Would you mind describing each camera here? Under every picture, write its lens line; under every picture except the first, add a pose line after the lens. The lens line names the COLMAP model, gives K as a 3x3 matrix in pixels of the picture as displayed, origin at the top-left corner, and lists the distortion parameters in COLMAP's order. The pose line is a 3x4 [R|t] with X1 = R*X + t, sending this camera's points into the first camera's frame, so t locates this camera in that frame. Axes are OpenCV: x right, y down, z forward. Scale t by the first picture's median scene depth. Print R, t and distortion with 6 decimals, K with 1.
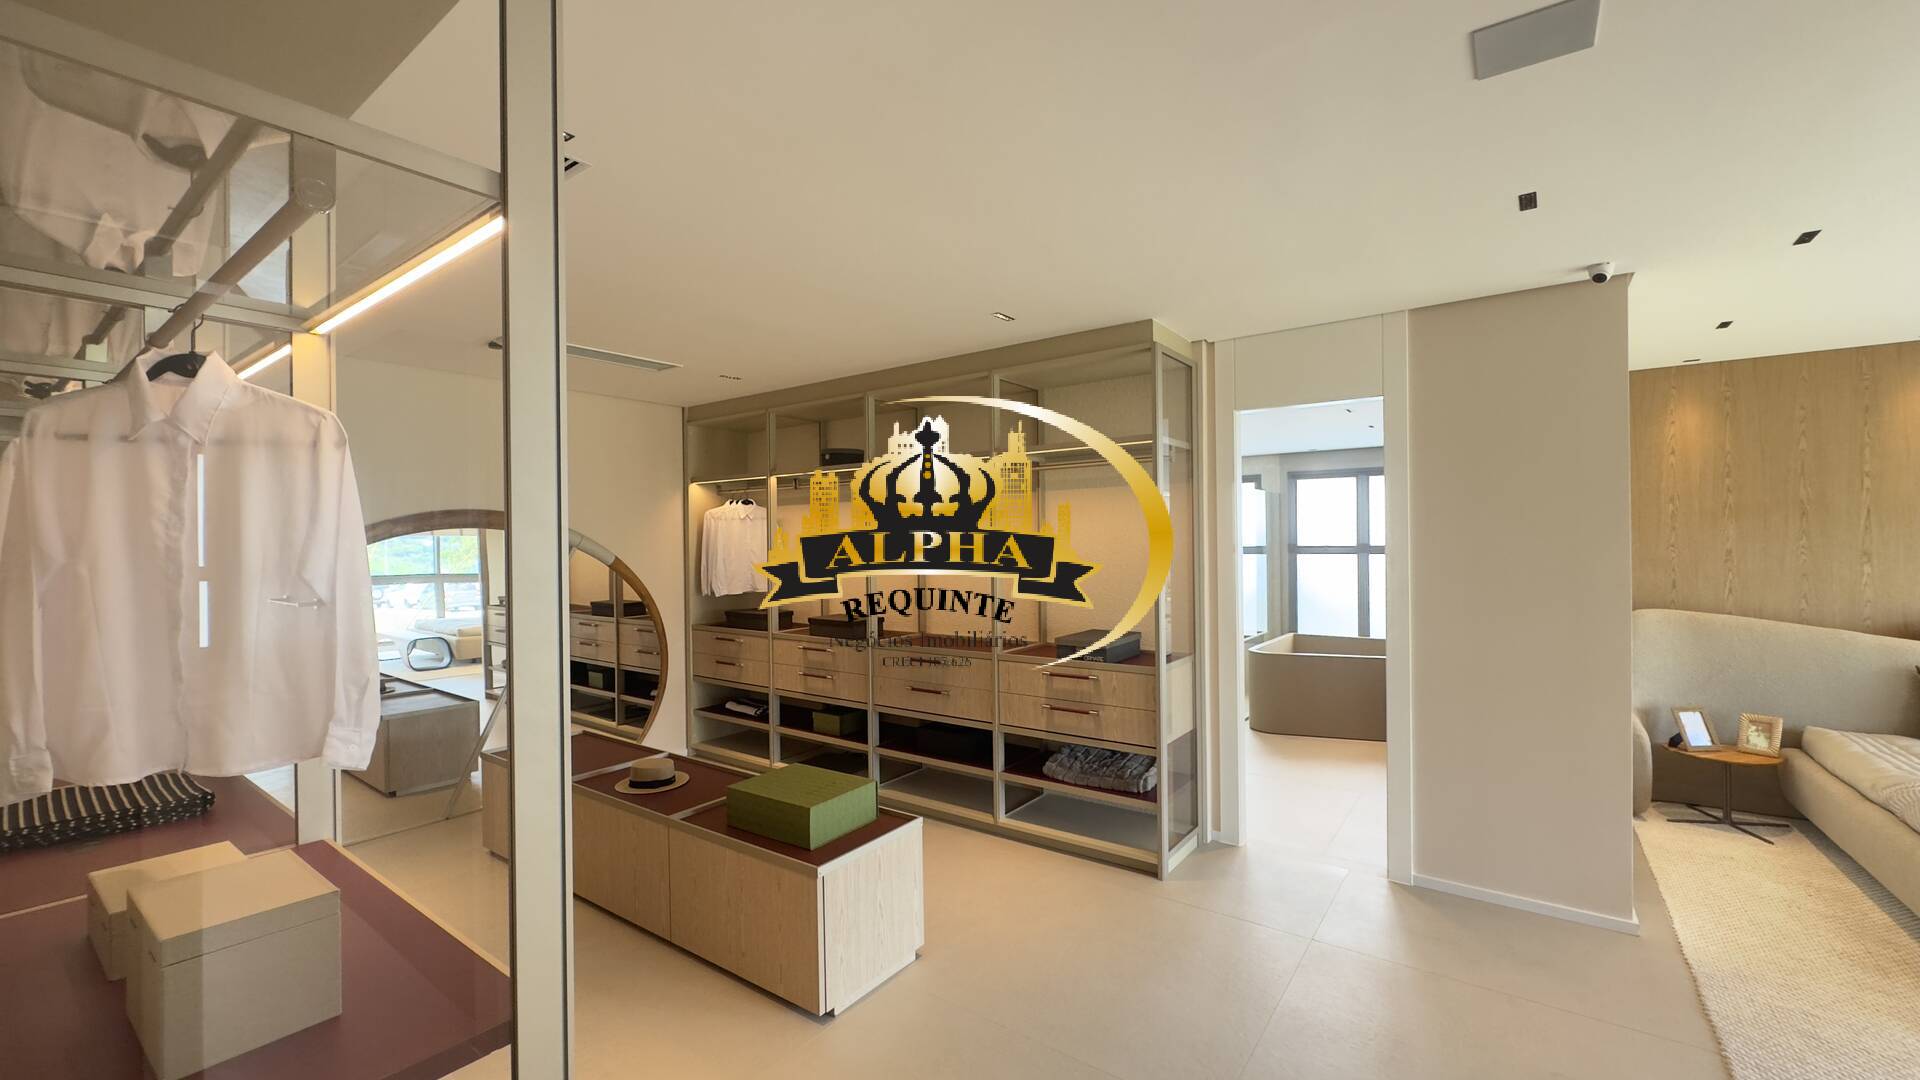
lens RADIAL K [[767.1, 0, 946.7], [0, 767.1, 537.0], [0, 0, 1]] dist [-0.001485, 0.000447]
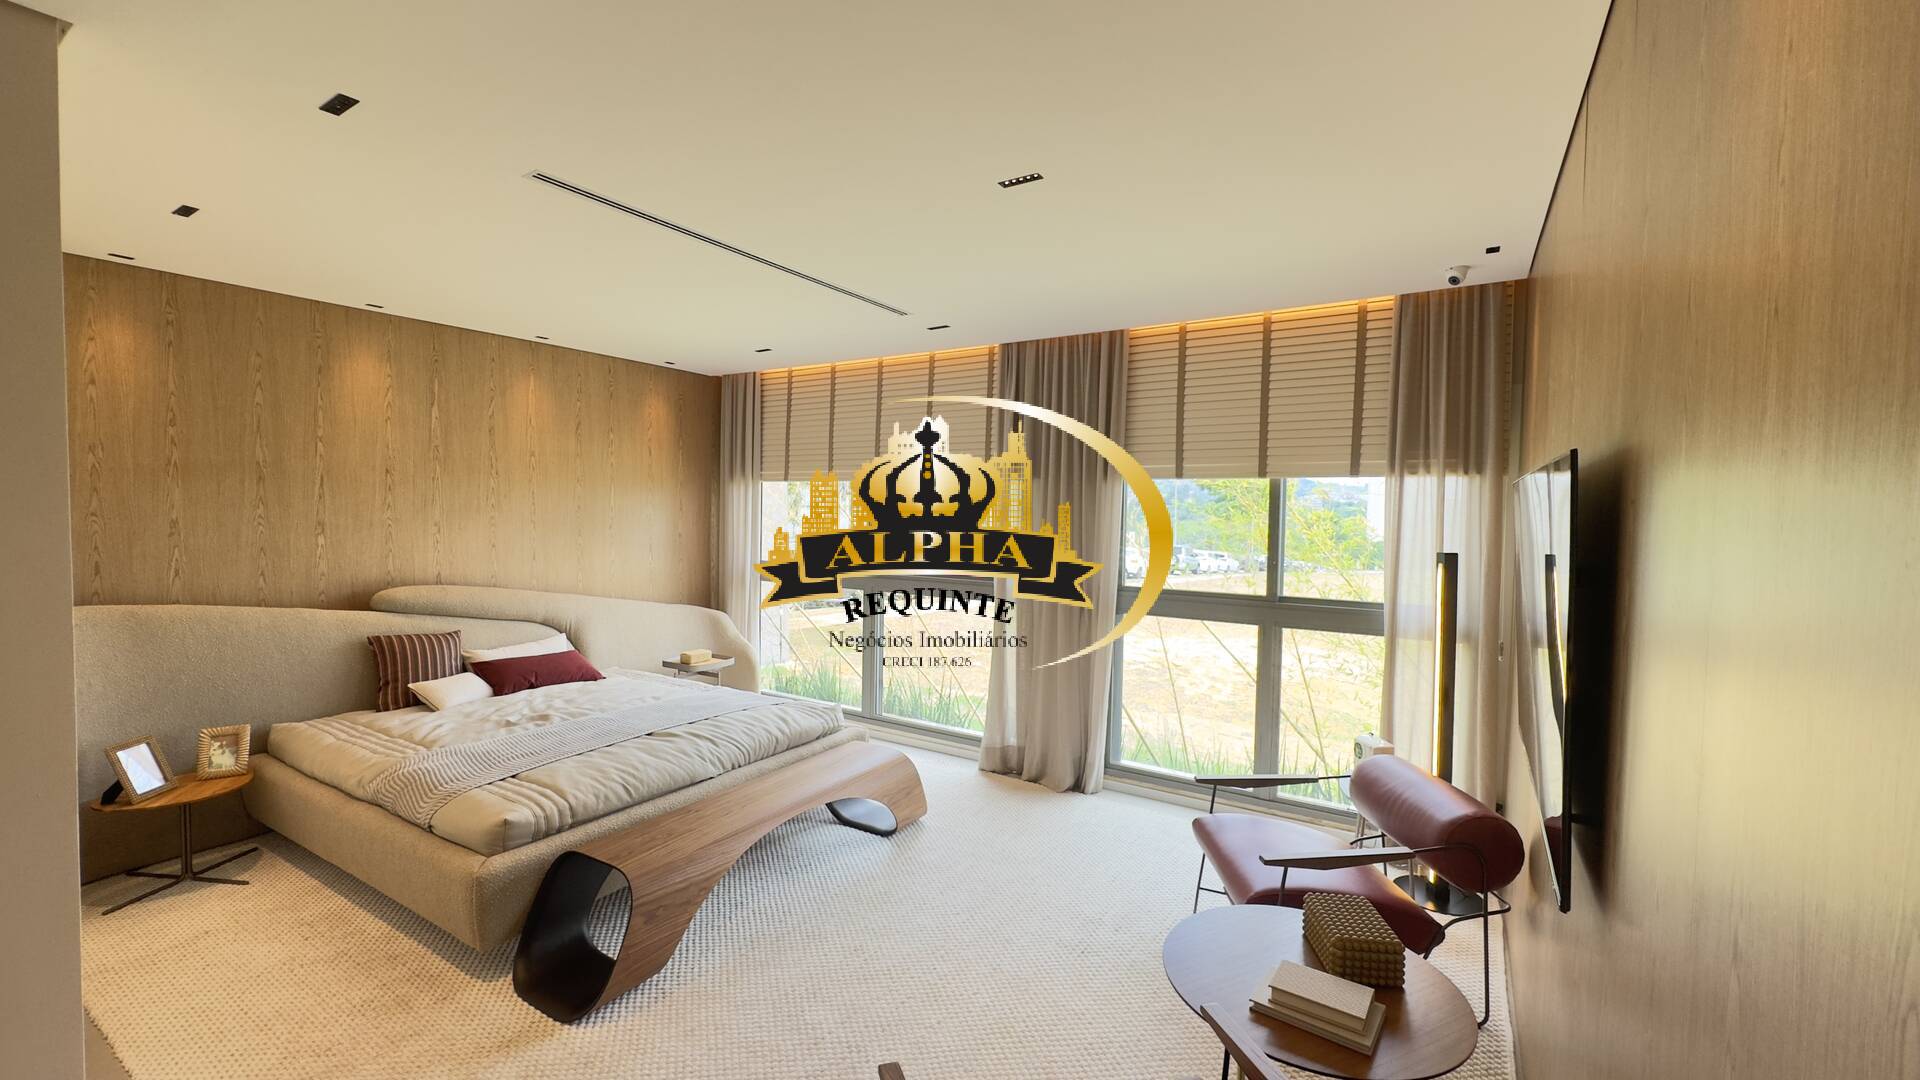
lens RADIAL K [[767.1, 0, 964.2], [0, 767.1, 542.7], [0, 0, 1]] dist [-0.001485, 0.000447]
pose [[-0.073021, -0.034045, 0.996749, 0.210203], [-0.020323, 0.999260, 0.032642, -0.002143], [-0.997123, -0.017874, -0.073659, 0.288262]]
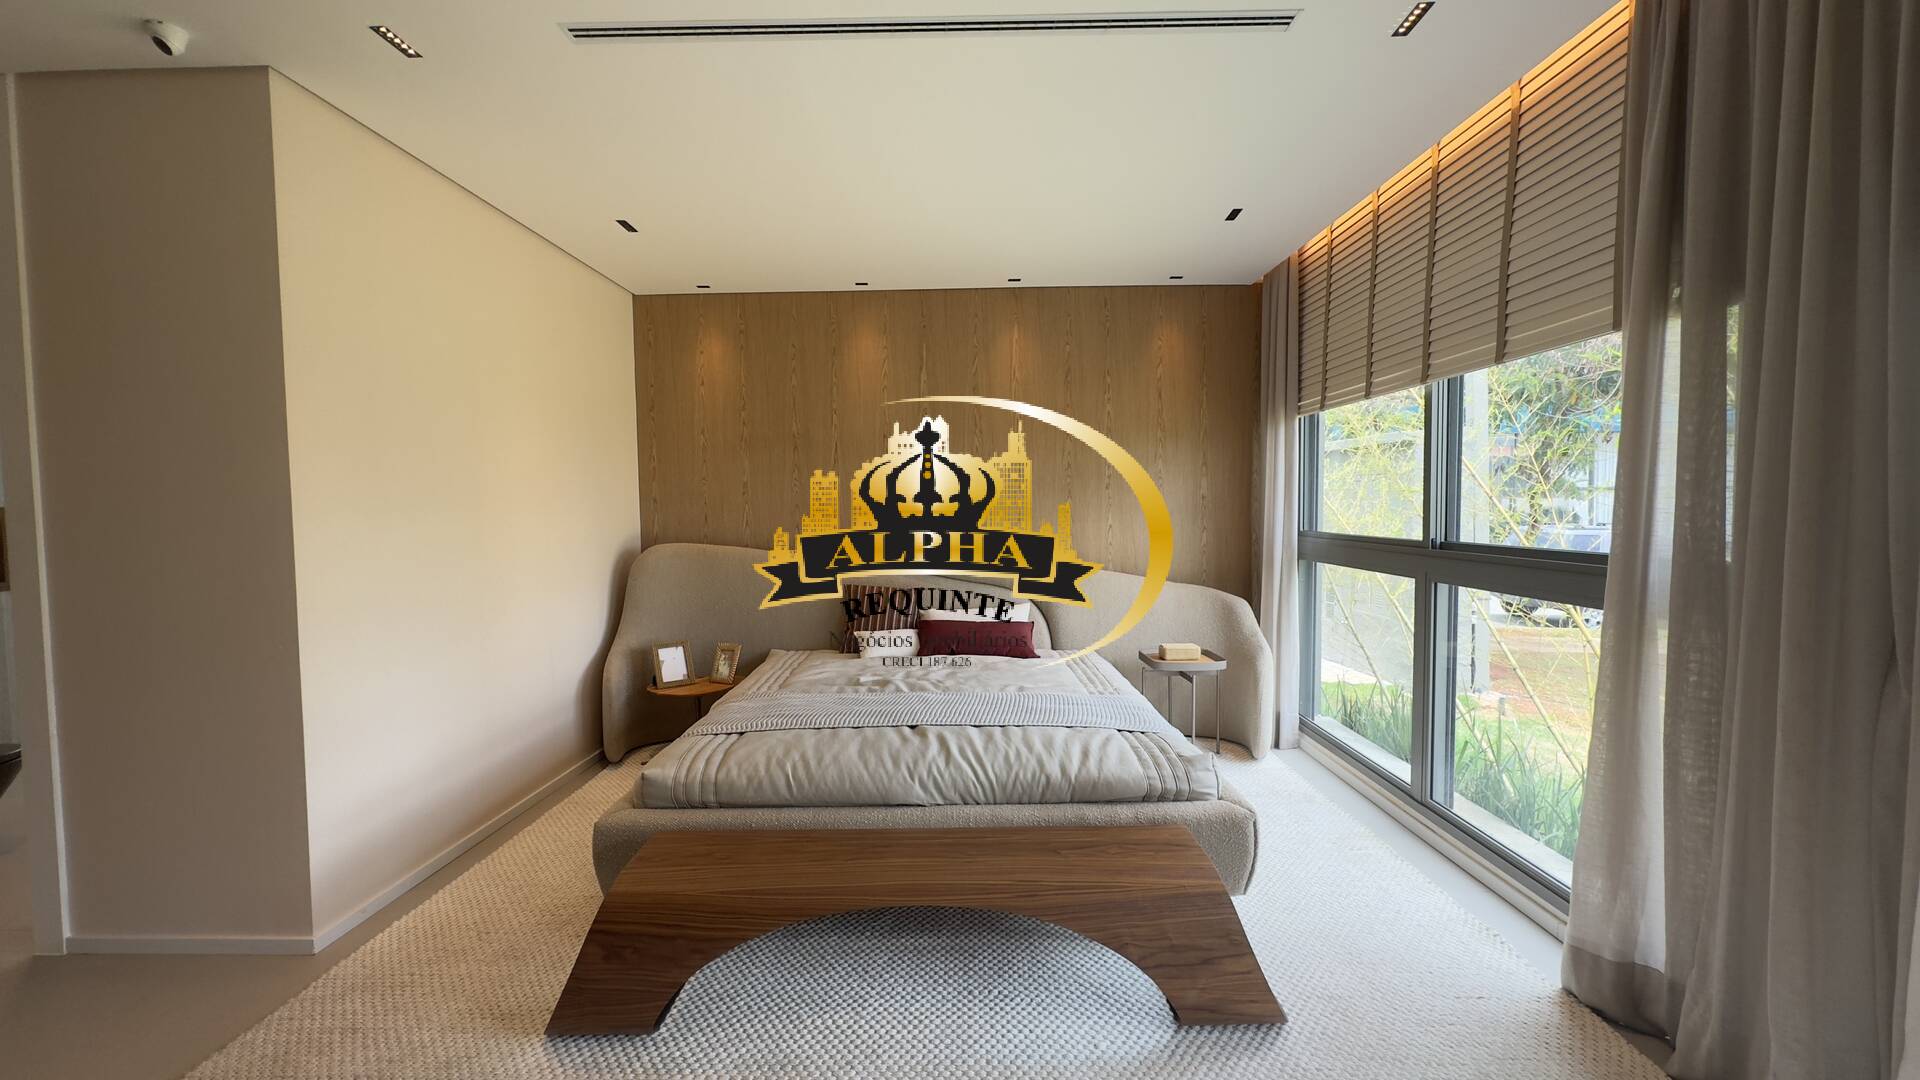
lens RADIAL K [[767.1, 0, 959.3], [0, 767.1, 537.2], [0, 0, 1]] dist [-0.001485, 0.000447]
pose [[0.811123, -0.024550, 0.584360, 0.723357], [0.002222, 0.999241, 0.038896, 0.055245], [-0.584871, -0.030252, 0.810562, 0.011654]]
